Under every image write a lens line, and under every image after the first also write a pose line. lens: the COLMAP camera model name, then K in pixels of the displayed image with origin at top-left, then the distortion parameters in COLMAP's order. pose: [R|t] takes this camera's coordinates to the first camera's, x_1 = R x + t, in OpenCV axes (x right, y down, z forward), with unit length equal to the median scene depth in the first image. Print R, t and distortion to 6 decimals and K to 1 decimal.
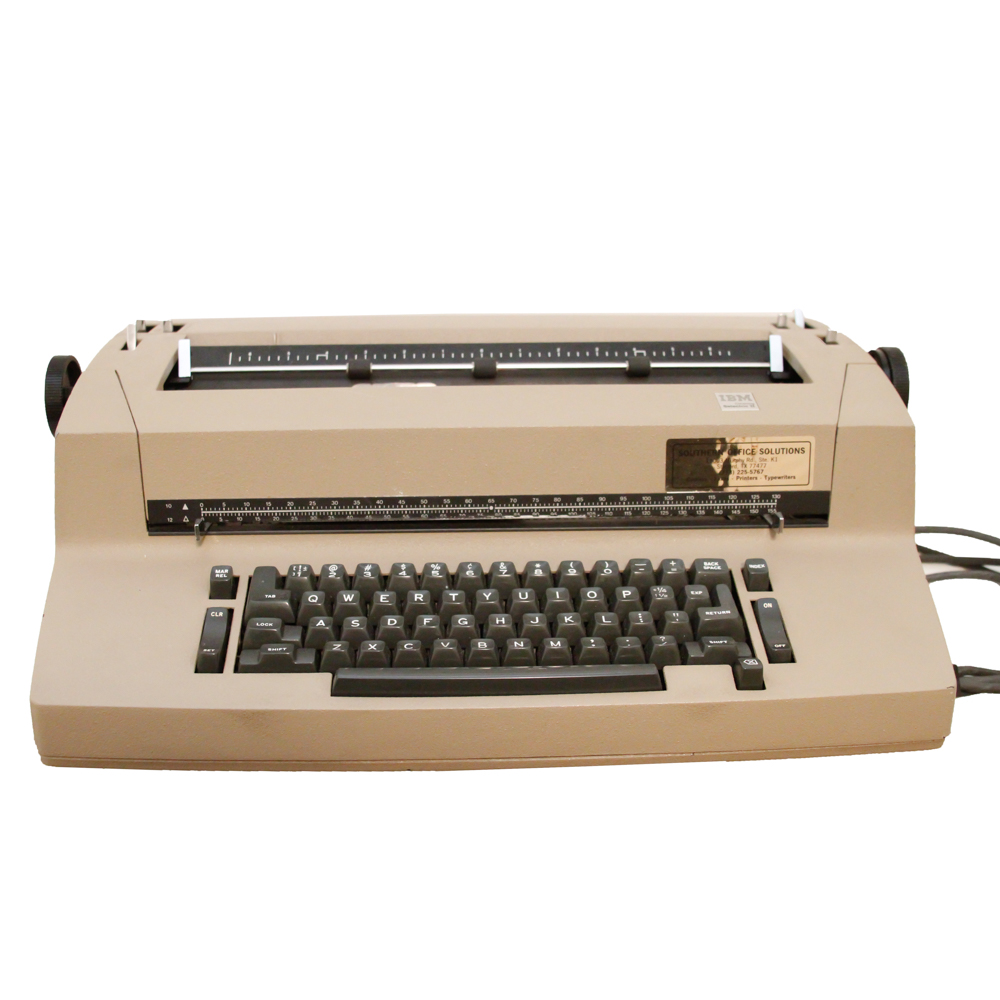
lens RADIAL K [[1255.1, 0, 500.0], [0, 1255.1, 500.0], [0, 0, 1]] dist [-0.145113, -0.002798]
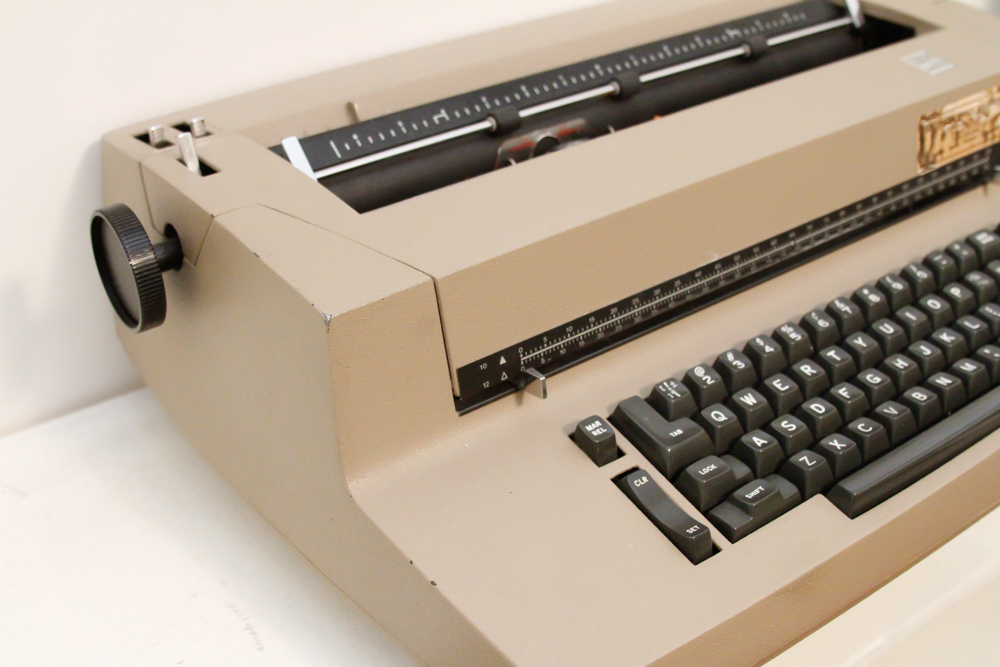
lens RADIAL K [[1203.8, 0, 500.0], [0, 1203.8, 333.5], [0, 0, 1]] dist [-0.164164, 0.073582]
pose [[0.833865, -0.312535, 0.454962, -0.568949], [0.245657, 0.948256, 0.201156, -0.149405], [-0.494289, -0.055972, 0.867494, 0.408034]]
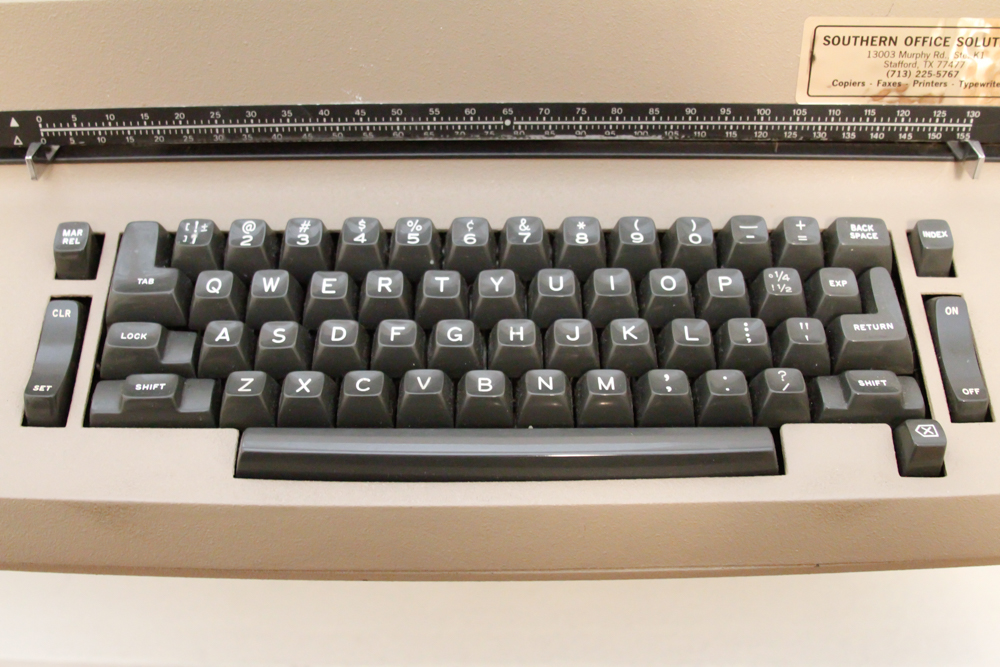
lens RADIAL K [[1203.8, 0, 500.0], [0, 1203.8, 333.5], [0, 0, 1]] dist [-0.164164, 0.073582]
pose [[0.999267, 0.023547, -0.030195, 0.009501], [-0.011833, 0.939863, 0.341346, -0.098075], [0.036417, -0.340738, 0.939453, 0.430425]]
